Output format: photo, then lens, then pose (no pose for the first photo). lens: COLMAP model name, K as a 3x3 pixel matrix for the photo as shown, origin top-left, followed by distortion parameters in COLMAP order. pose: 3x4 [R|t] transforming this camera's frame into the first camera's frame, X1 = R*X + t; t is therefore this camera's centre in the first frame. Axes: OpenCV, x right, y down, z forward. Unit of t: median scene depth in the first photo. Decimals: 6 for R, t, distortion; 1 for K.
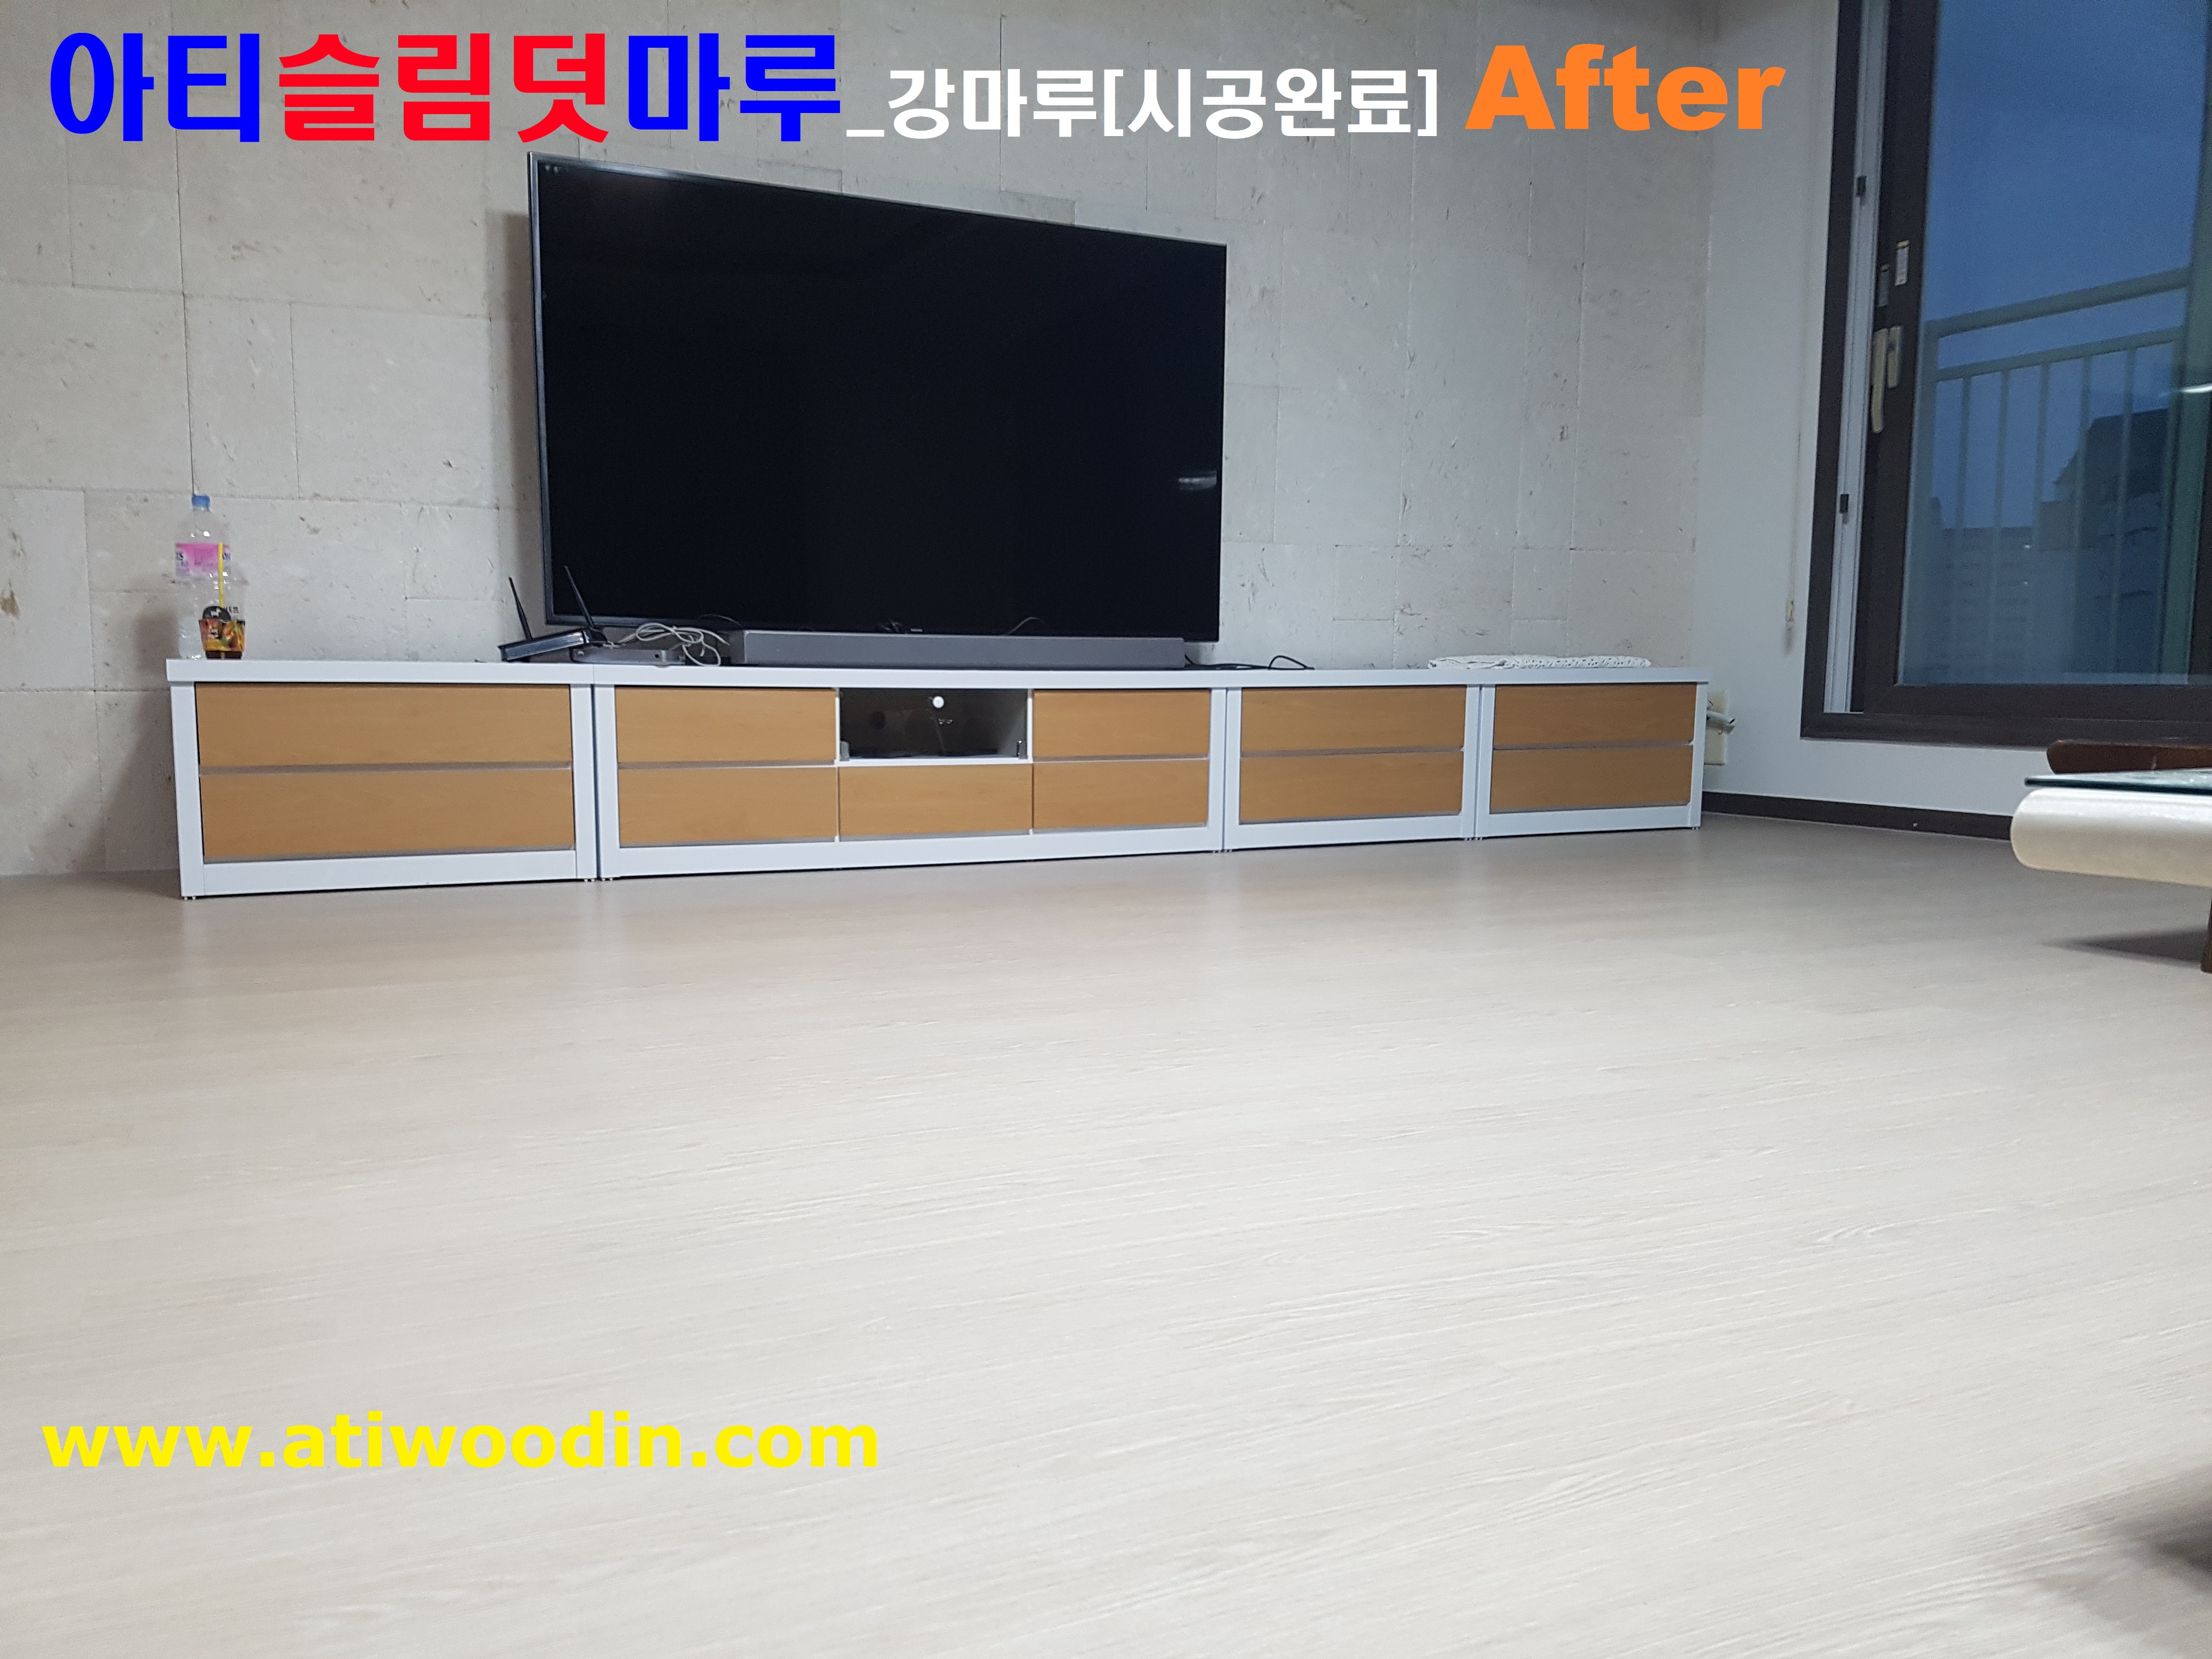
lens RADIAL K [[1679.6, 0, 1106.0], [0, 1679.6, 829.5], [0, 0, 1]] dist [0.048715, -0.119258]
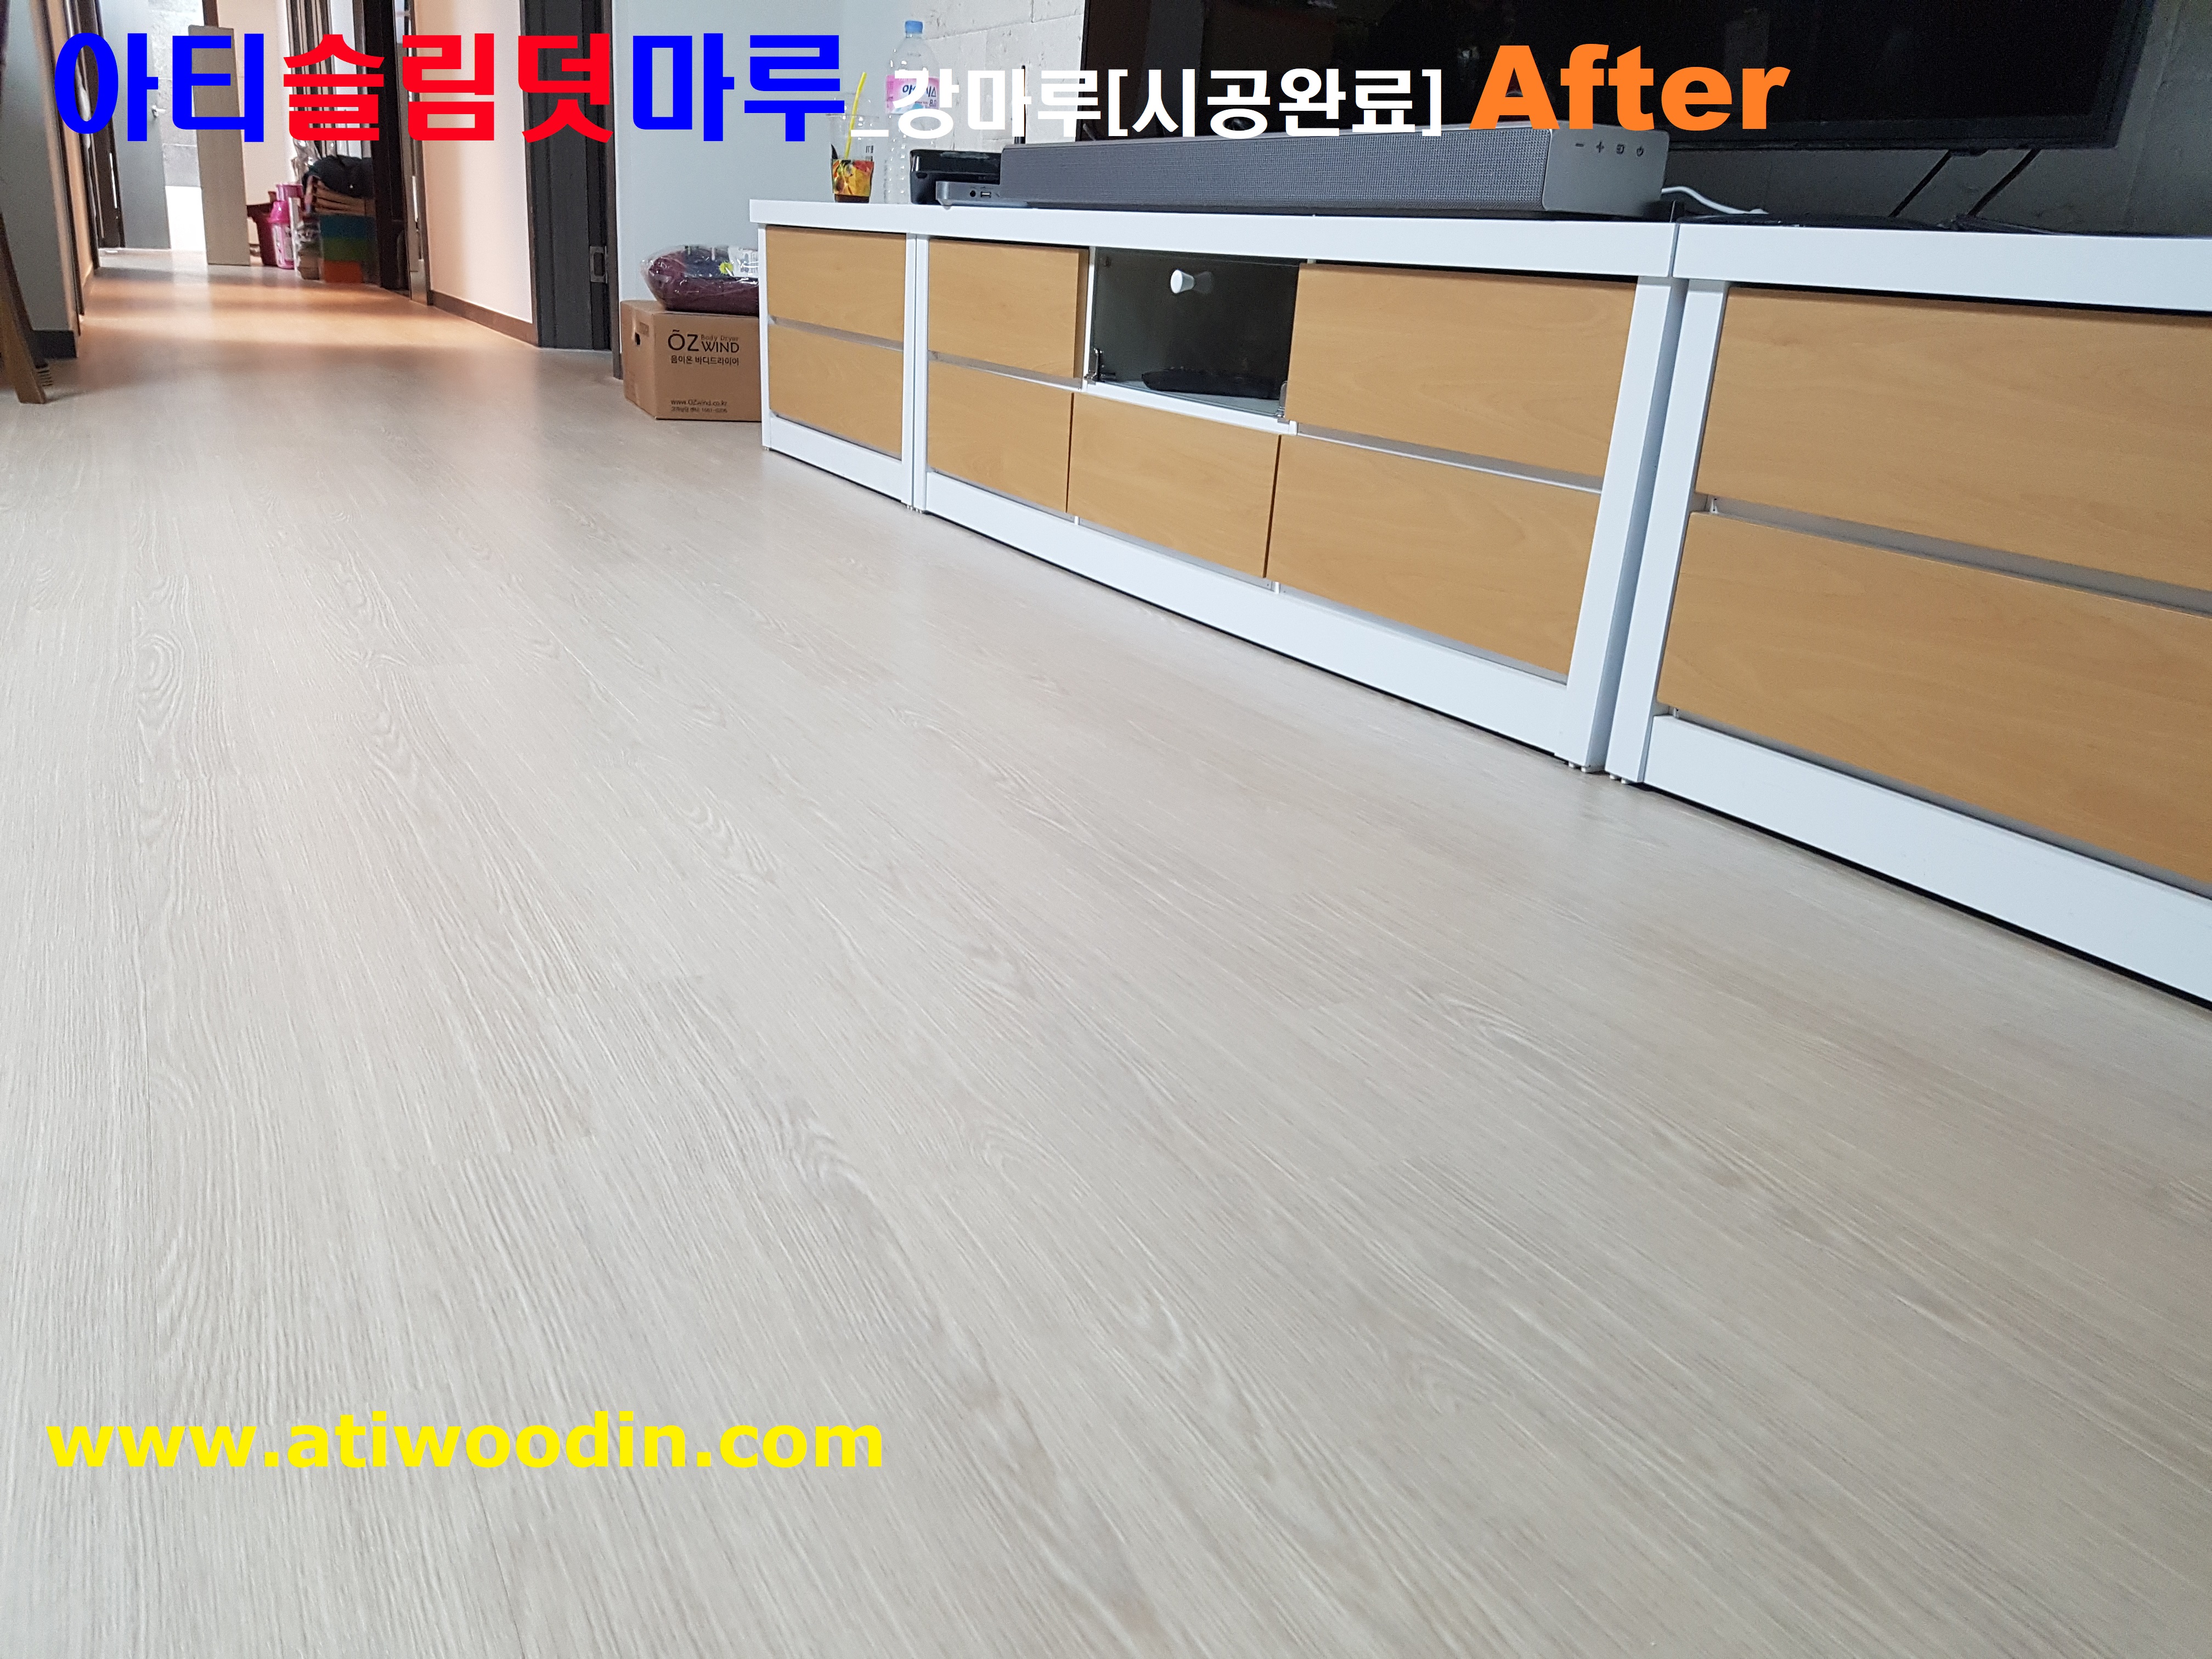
lens RADIAL K [[1759.7, 0, 1099.5], [0, 1759.7, 867.0], [0, 0, 1]] dist [0.049538, -0.000711]
pose [[0.034962, 0.320093, -0.946741, 0.413380], [-0.162864, 0.936481, 0.310609, -0.065075], [0.986029, 0.143331, 0.084873, 0.859525]]
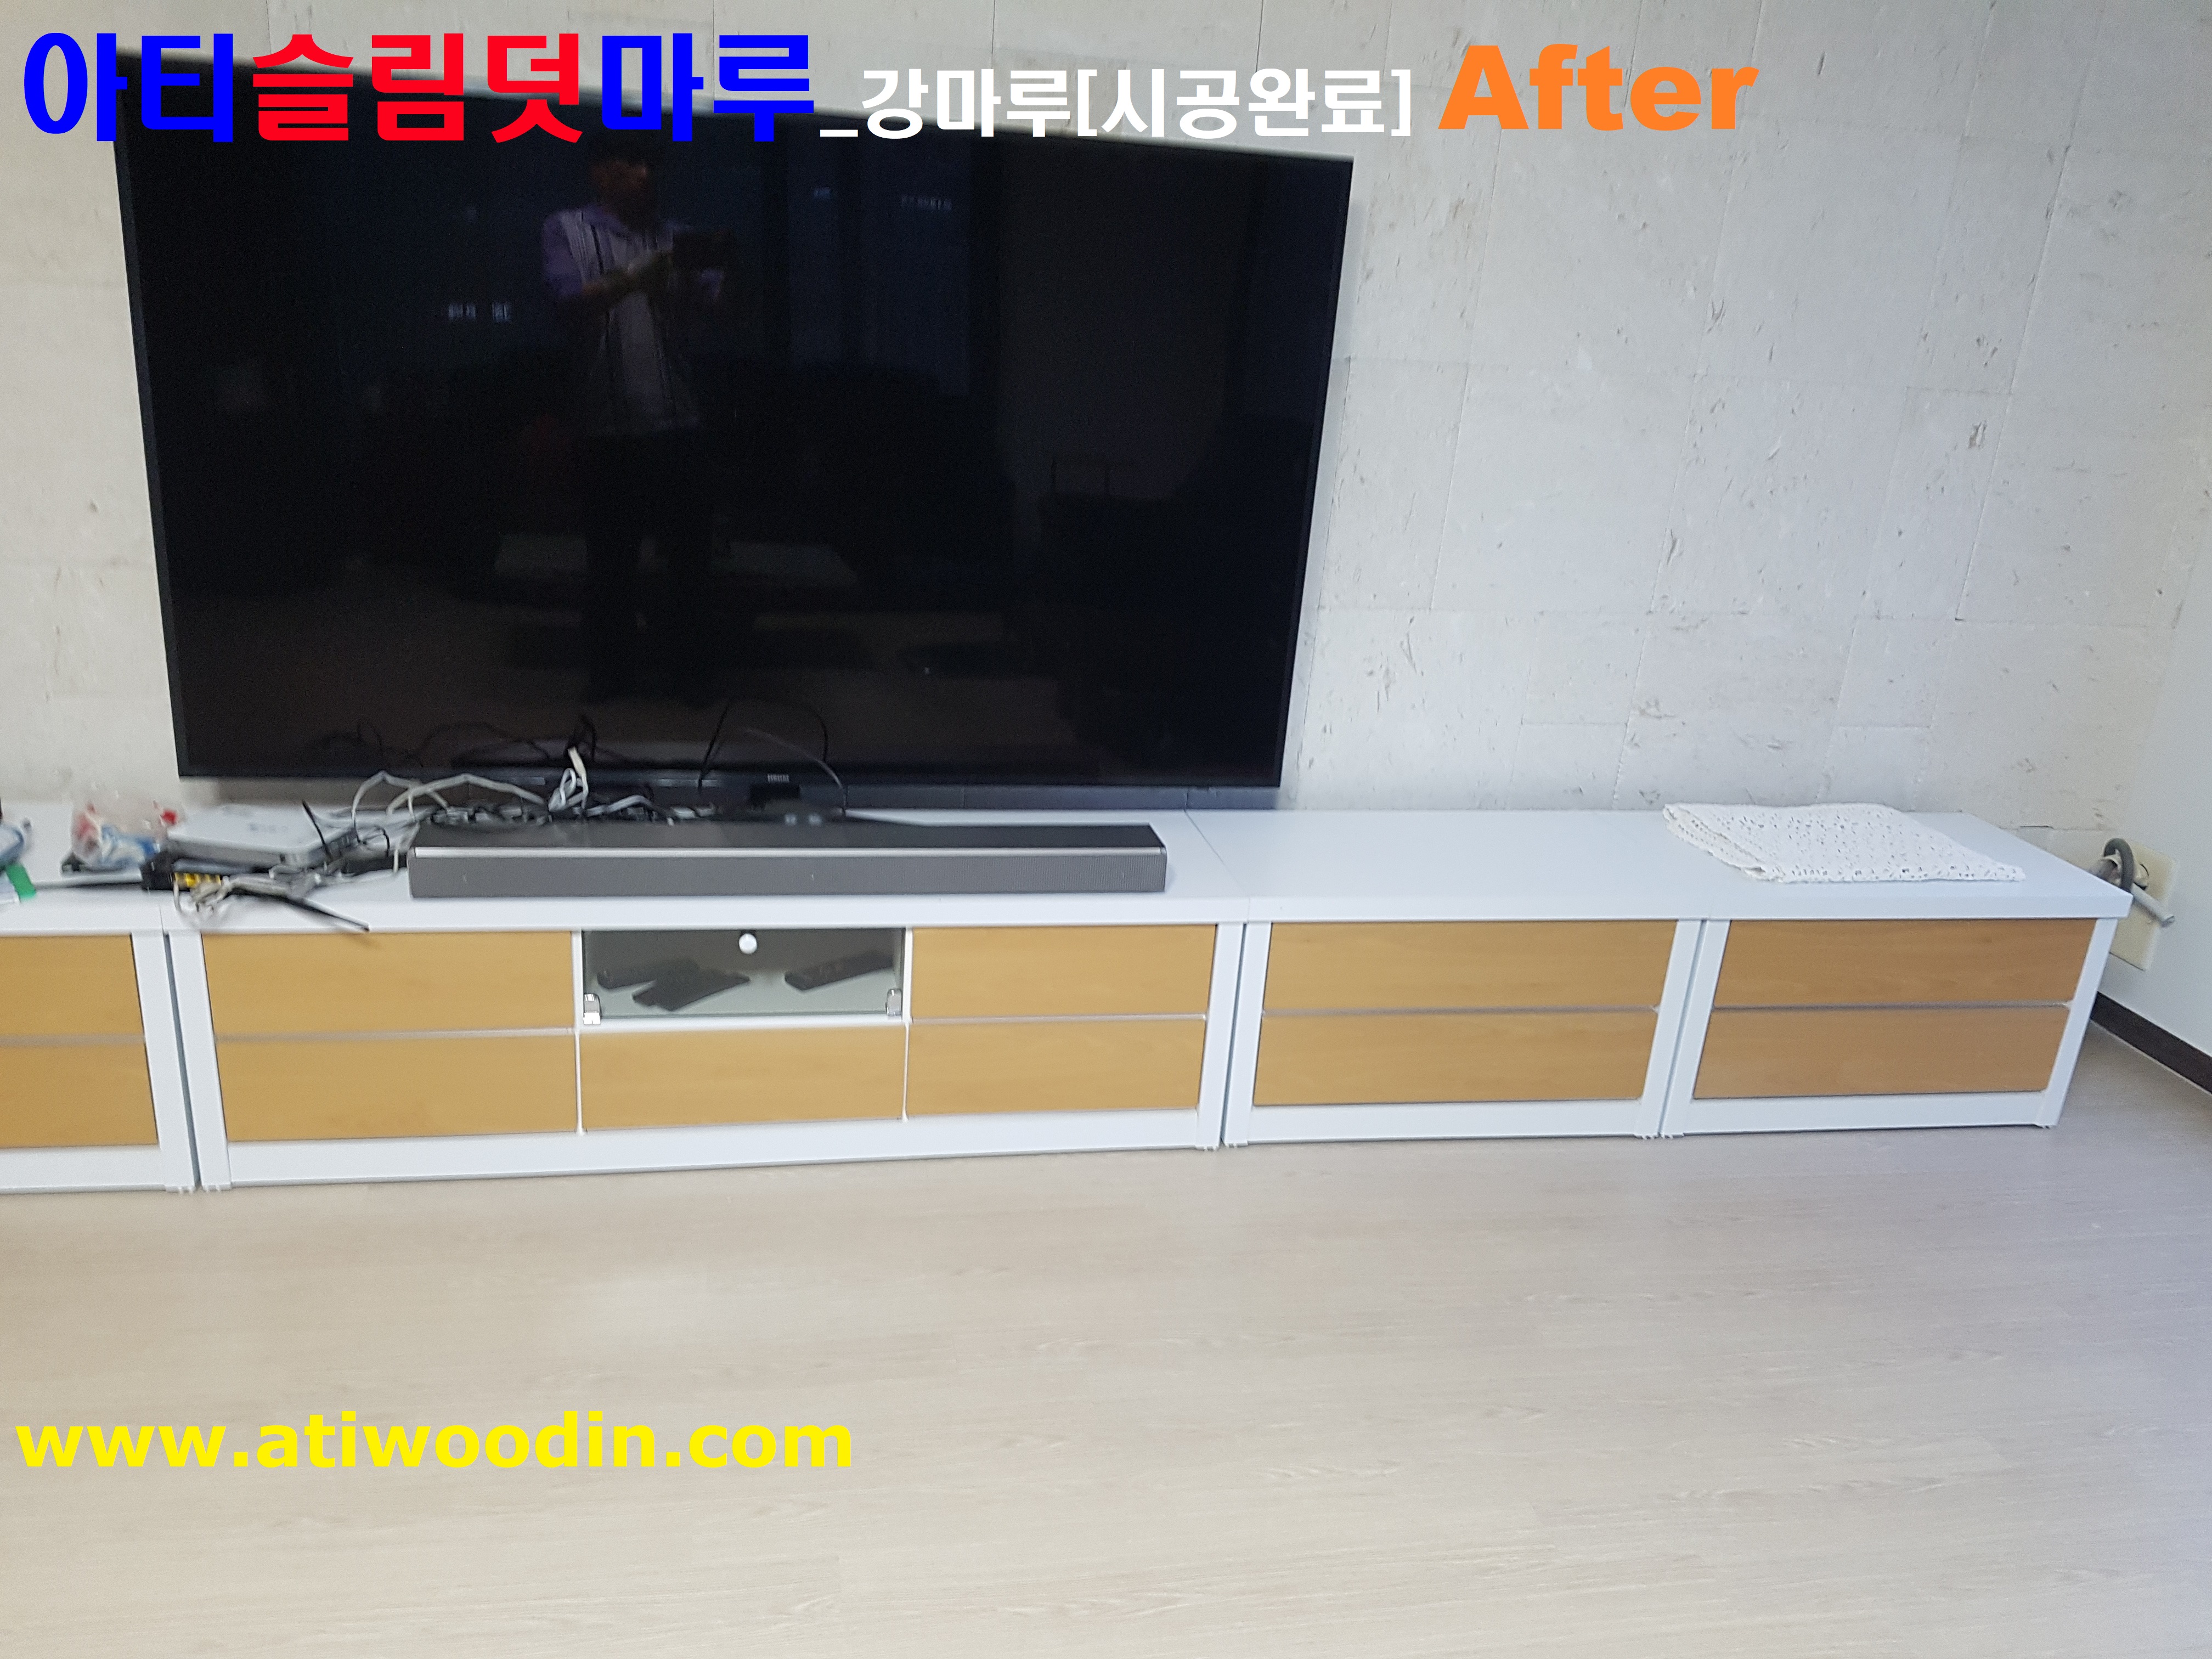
lens RADIAL K [[1679.6, 0, 1106.0], [0, 1679.6, 829.5], [0, 0, 1]] dist [0.048715, -0.119258]
pose [[0.963362, 0.148247, -0.223508, 0.152024], [-0.096037, 0.968767, 0.228621, -0.250030], [0.250420, -0.198779, 0.947511, 0.385509]]
